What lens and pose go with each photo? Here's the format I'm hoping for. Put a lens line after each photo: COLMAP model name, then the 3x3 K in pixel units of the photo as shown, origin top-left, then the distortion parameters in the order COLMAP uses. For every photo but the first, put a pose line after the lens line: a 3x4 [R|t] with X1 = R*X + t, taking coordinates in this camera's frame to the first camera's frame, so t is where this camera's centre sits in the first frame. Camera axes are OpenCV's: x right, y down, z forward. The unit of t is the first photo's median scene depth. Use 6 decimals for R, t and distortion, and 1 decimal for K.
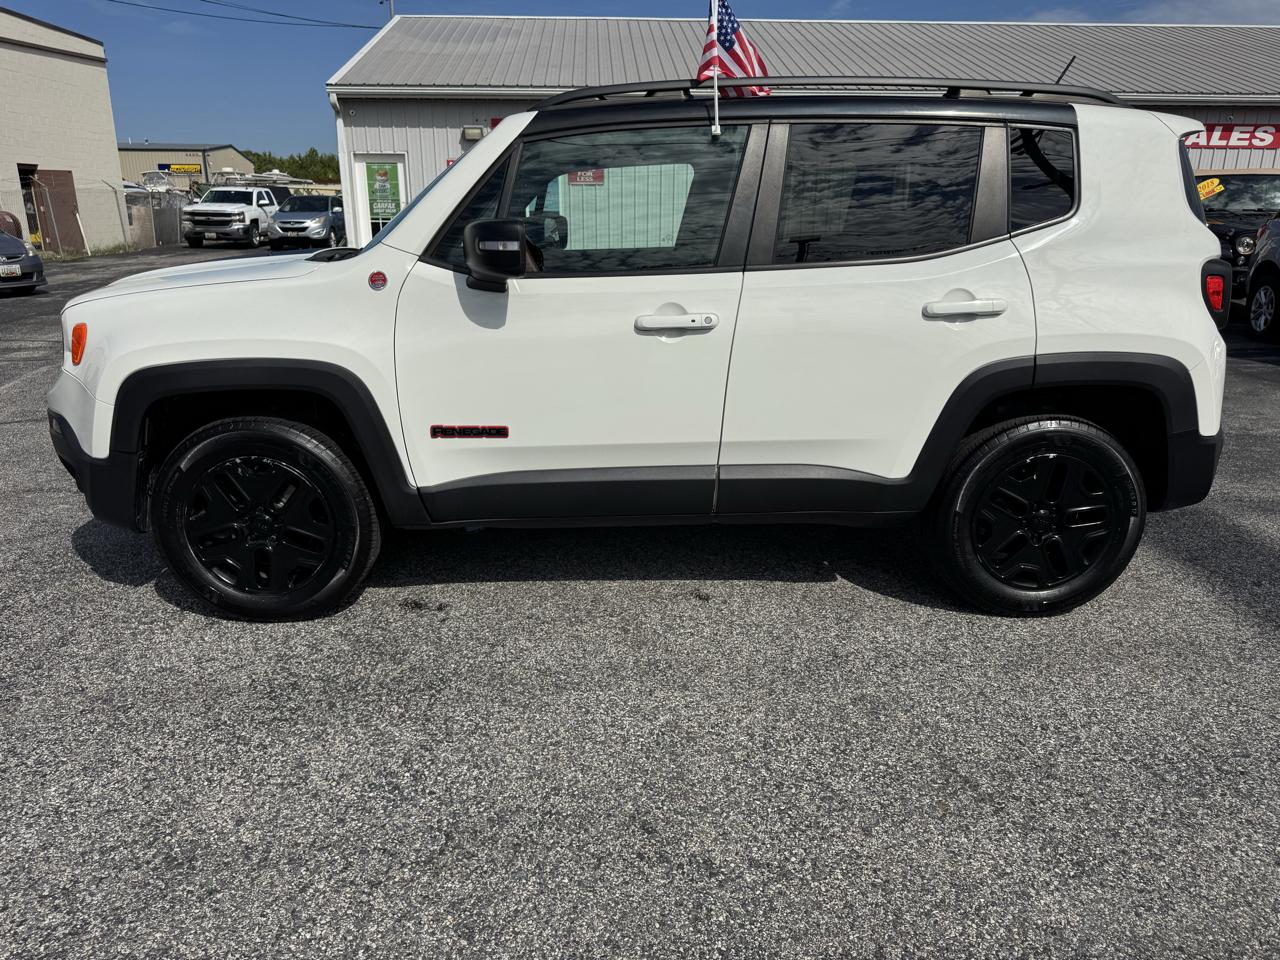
lens RADIAL K [[909.2, 0, 650.6], [0, 909.2, 487.5], [0, 0, 1]] dist [0.007562, -0.002662]
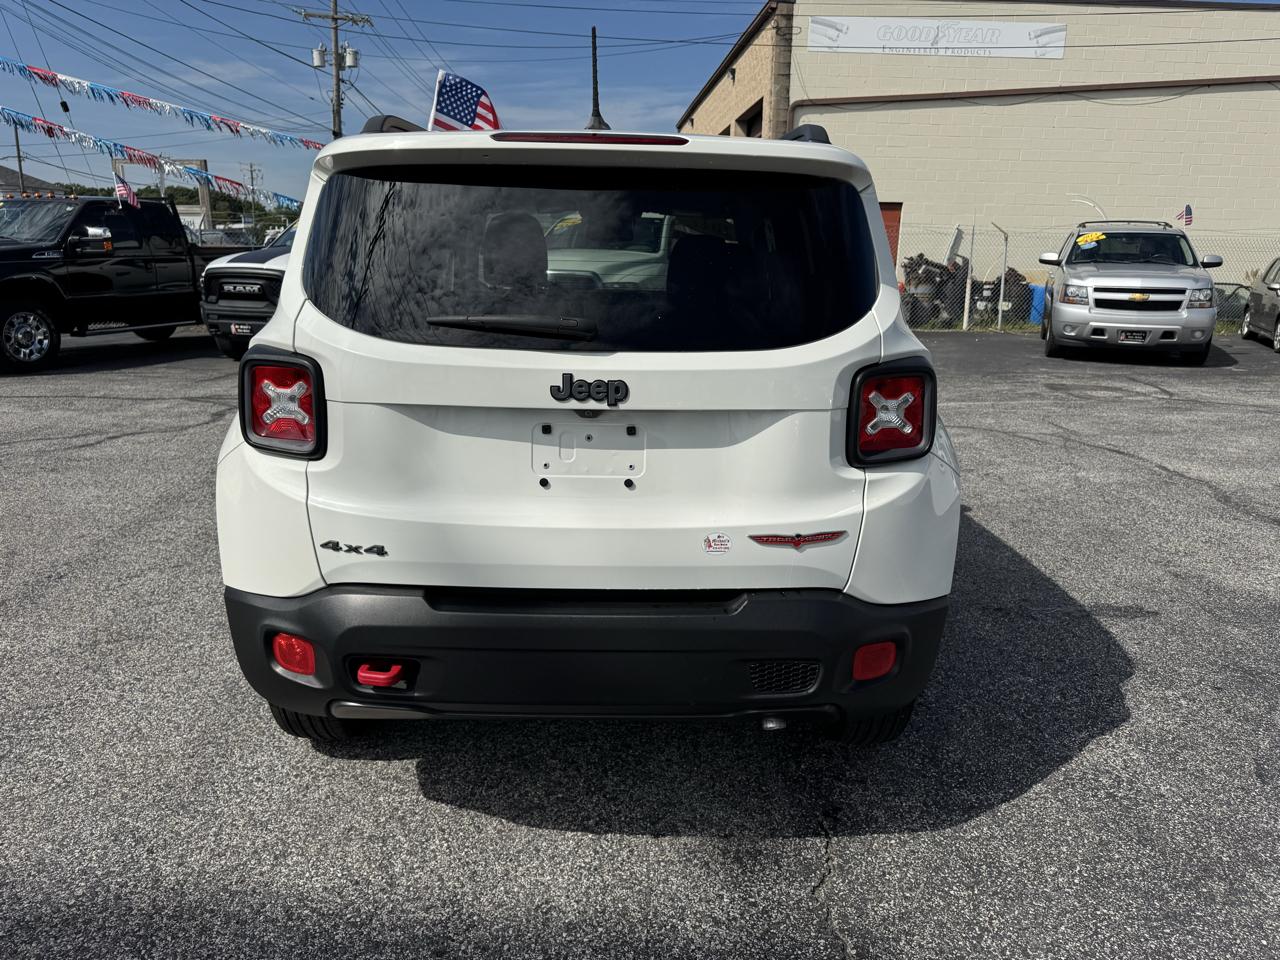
lens RADIAL K [[916.4, 0, 634.2], [0, 916.4, 477.3], [0, 0, 1]] dist [0.002674, -0.002083]
pose [[-0.025608, 0.244581, -0.969291, 1.138395], [-0.312782, 0.918965, 0.240146, -0.360746], [0.949480, 0.309326, 0.052968, 1.097110]]
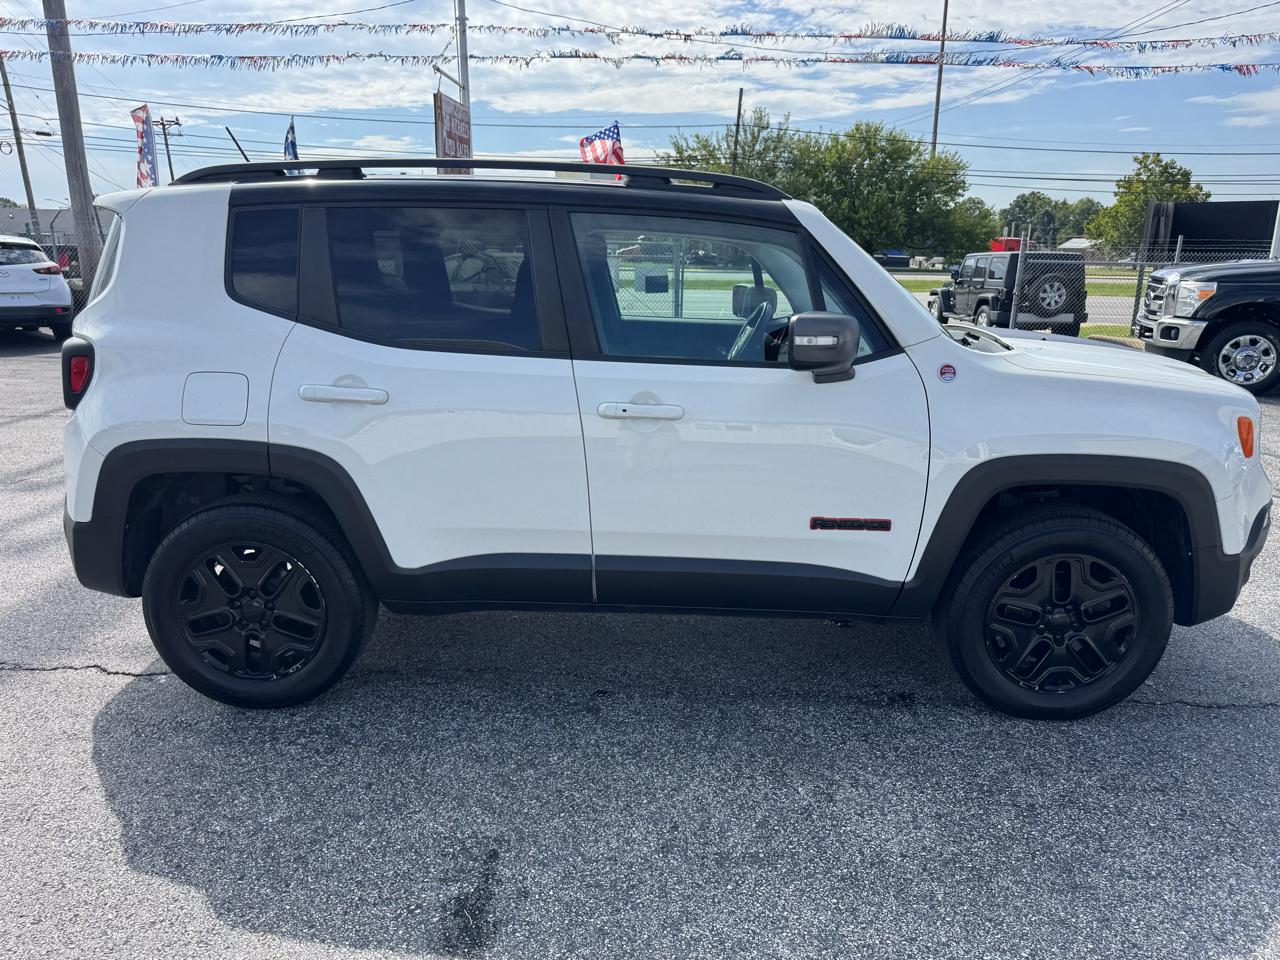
lens RADIAL K [[915.7, 0, 636.3], [0, 915.7, 485.0], [0, 0, 1]] dist [0.006943, -0.006188]
pose [[-0.998914, -0.022798, 0.040630, -0.016800], [0.002399, 0.845768, 0.533545, -0.679214], [-0.046527, 0.533063, -0.844795, 2.033901]]
